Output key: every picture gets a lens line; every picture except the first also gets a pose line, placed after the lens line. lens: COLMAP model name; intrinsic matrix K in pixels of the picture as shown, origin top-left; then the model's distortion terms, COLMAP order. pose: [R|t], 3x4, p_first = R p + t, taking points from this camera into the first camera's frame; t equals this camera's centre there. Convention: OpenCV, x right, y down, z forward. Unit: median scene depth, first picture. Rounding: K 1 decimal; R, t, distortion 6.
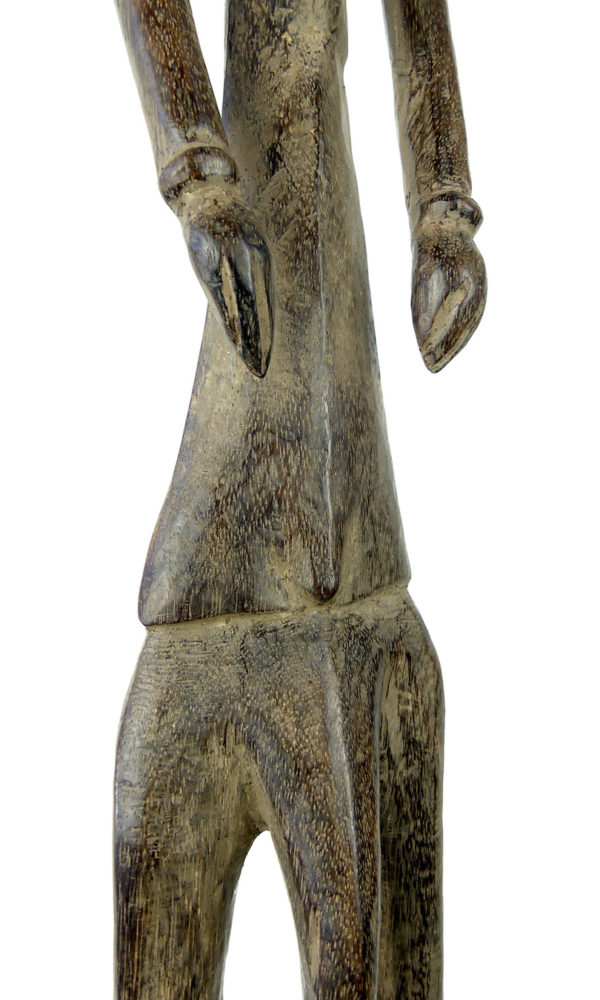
lens RADIAL K [[760.0, 0, 300.2], [0, 760.0, 500.7], [0, 0, 1]] dist [-0.031807, 0.016303]
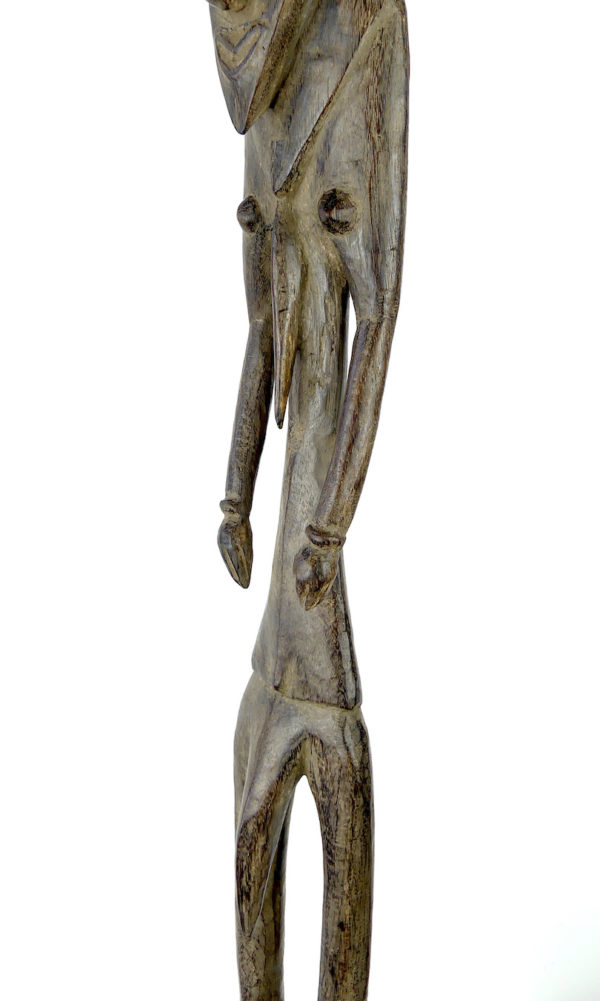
lens RADIAL K [[912.2, 0, 309.0], [0, 912.2, 499.6], [0, 0, 1]] dist [-0.036649, 0.000000]
pose [[0.242930, 0.260184, -0.934500, 2.393452], [-0.110190, 0.964524, 0.239899, -1.049680], [0.963765, 0.044694, 0.262981, 0.391316]]
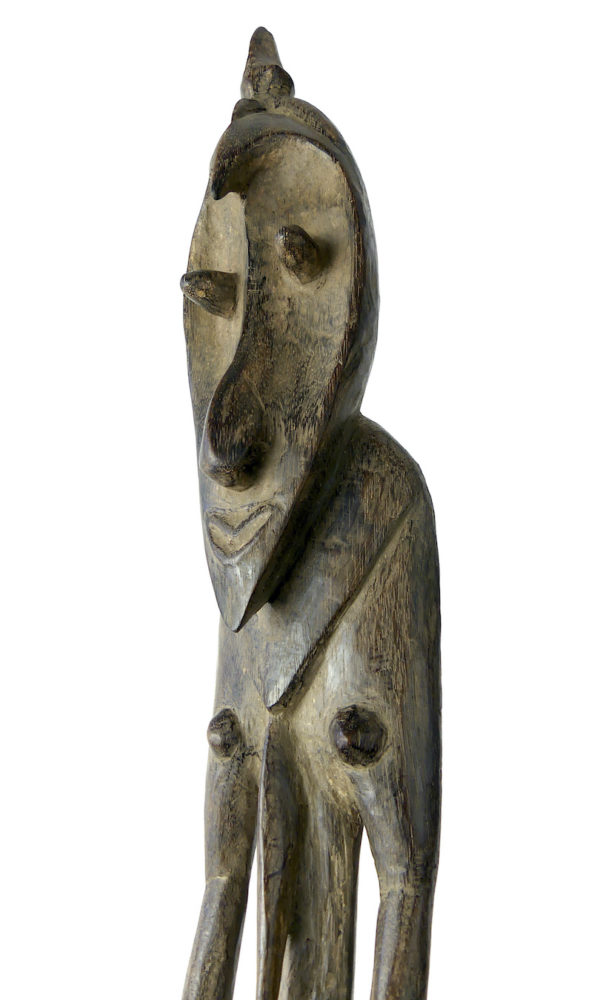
lens RADIAL K [[760.0, 0, 322.2], [0, 760.0, 504.4], [0, 0, 1]] dist [-0.031807, 0.016303]
pose [[0.422456, -0.261073, -0.867970, 1.437796], [-0.122392, 0.932417, -0.340028, -1.117694], [0.898082, 0.249879, 0.361952, 0.347542]]
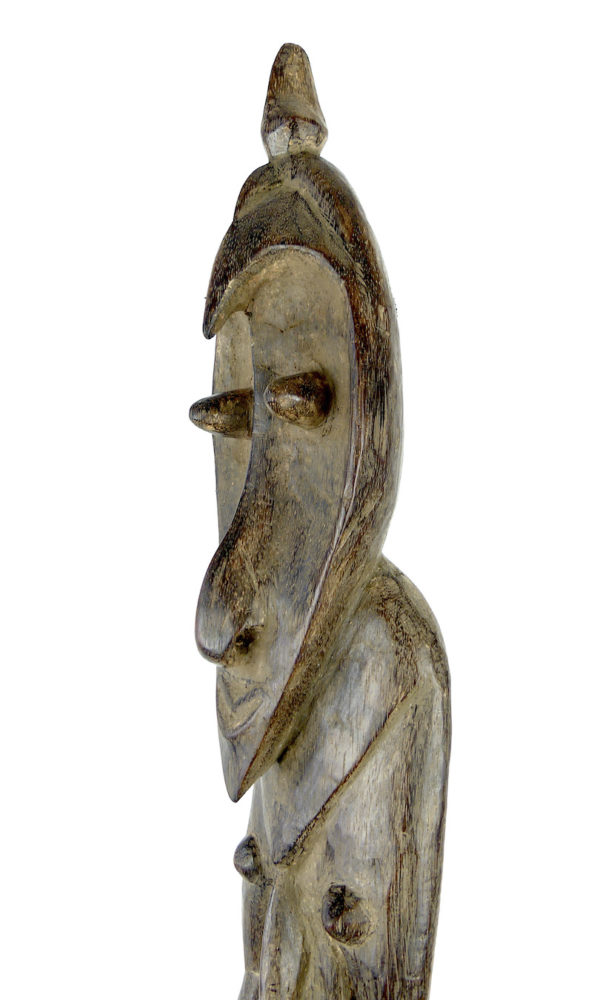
lens RADIAL K [[911.3, 0, 304.3], [0, 911.3, 500.0], [0, 0, 1]] dist [-0.036649, 0.000000]
pose [[0.103883, -0.014259, -0.994487, 1.837602], [-0.187332, 0.981720, -0.033644, -1.889347], [0.976788, 0.189794, 0.099313, 0.618706]]
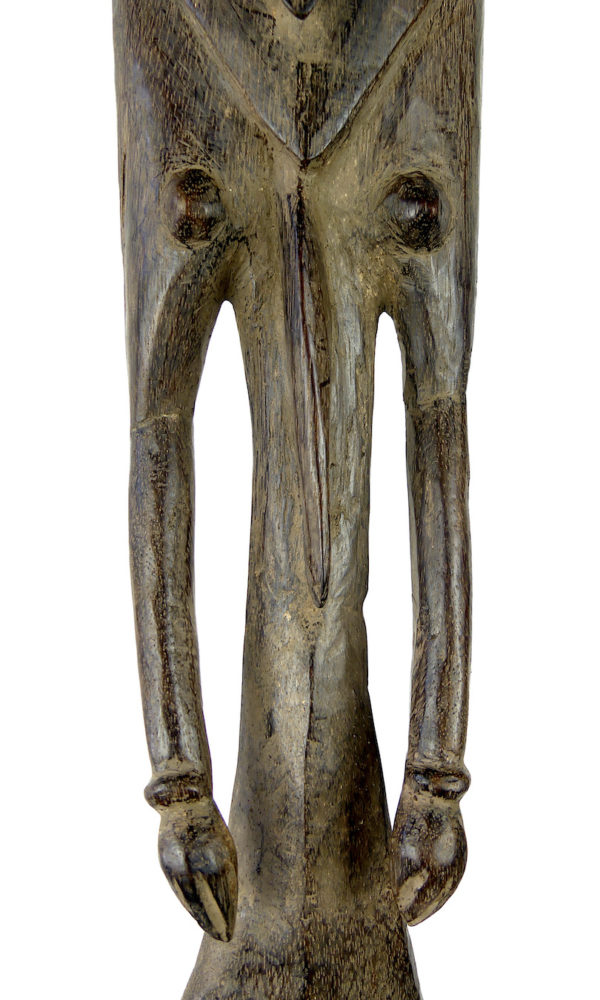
lens RADIAL K [[760.0, 0, 343.8], [0, 760.0, 497.2], [0, 0, 1]] dist [-0.031807, 0.016303]
pose [[0.900308, 0.047938, -0.432606, 0.543008], [-0.046901, 0.998814, 0.013075, -0.811179], [0.432720, 0.008518, 0.901488, 0.006799]]
